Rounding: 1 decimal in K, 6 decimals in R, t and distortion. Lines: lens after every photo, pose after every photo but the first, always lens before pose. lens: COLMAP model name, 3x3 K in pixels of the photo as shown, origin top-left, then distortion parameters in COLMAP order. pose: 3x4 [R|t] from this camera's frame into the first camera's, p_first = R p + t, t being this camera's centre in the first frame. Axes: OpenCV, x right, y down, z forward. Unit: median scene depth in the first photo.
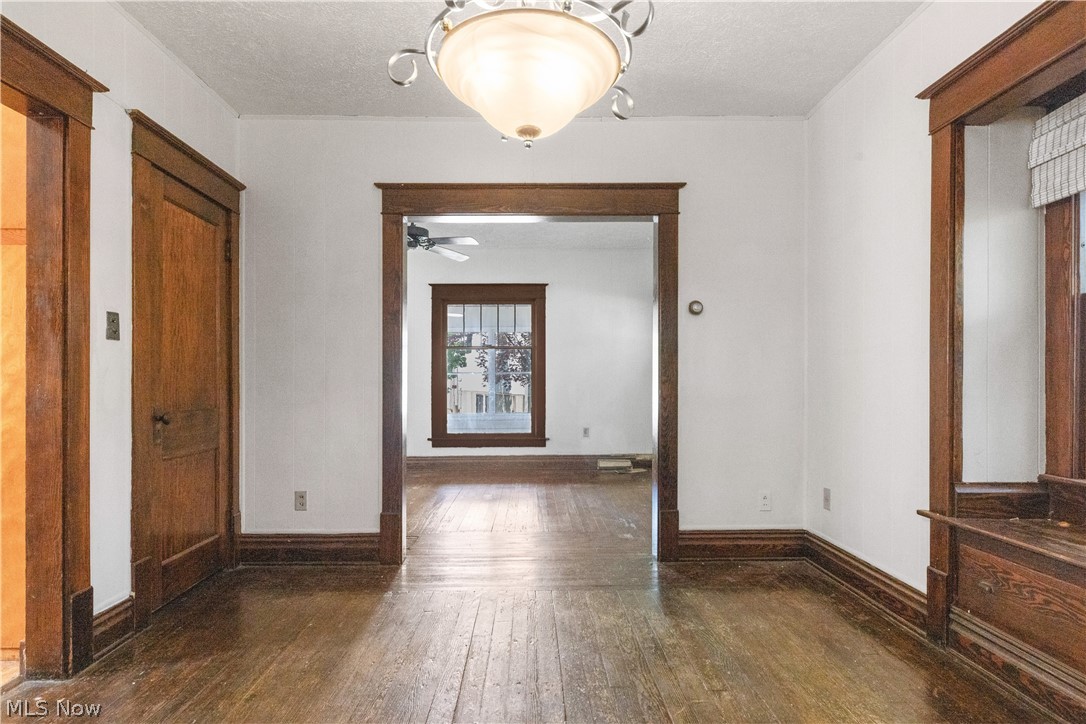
lens RADIAL K [[585.5, 0, 539.8], [0, 585.5, 388.2], [0, 0, 1]] dist [0.020754, -0.001308]
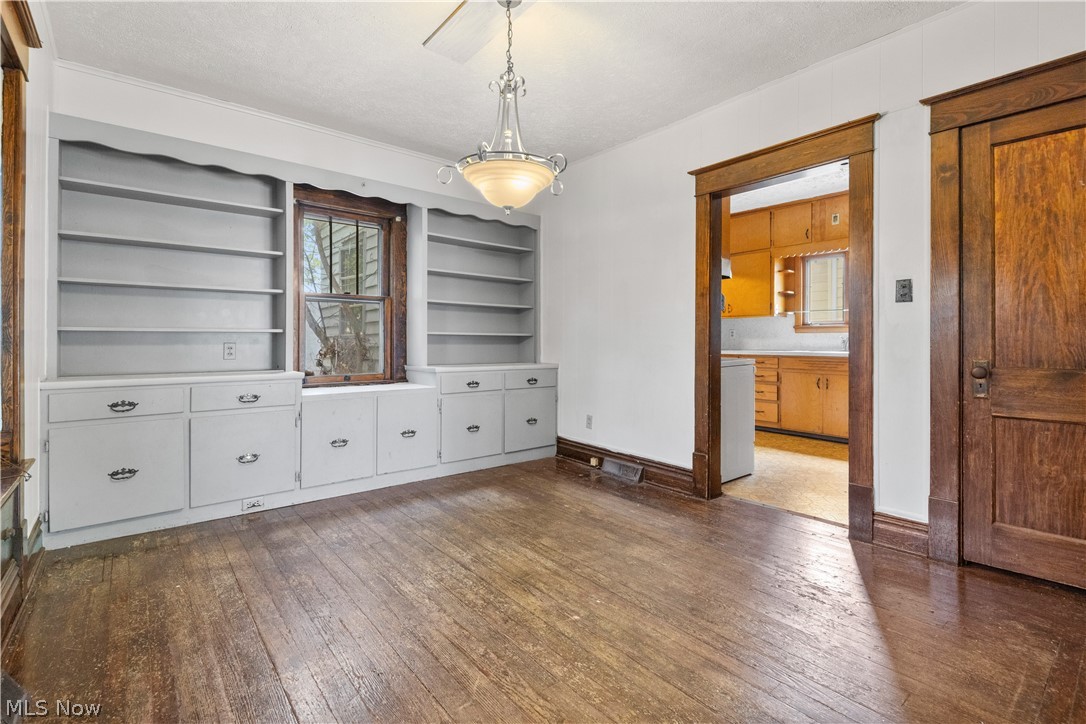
lens RADIAL K [[495.6, 0, 540.2], [0, 495.6, 344.4], [0, 0, 1]] dist [0.011877, -0.005849]
pose [[-0.774133, 0.002598, -0.633018, 0.521407], [-0.007827, 0.999876, 0.013675, -0.001697], [0.632975, 0.015540, -0.774017, 1.323085]]
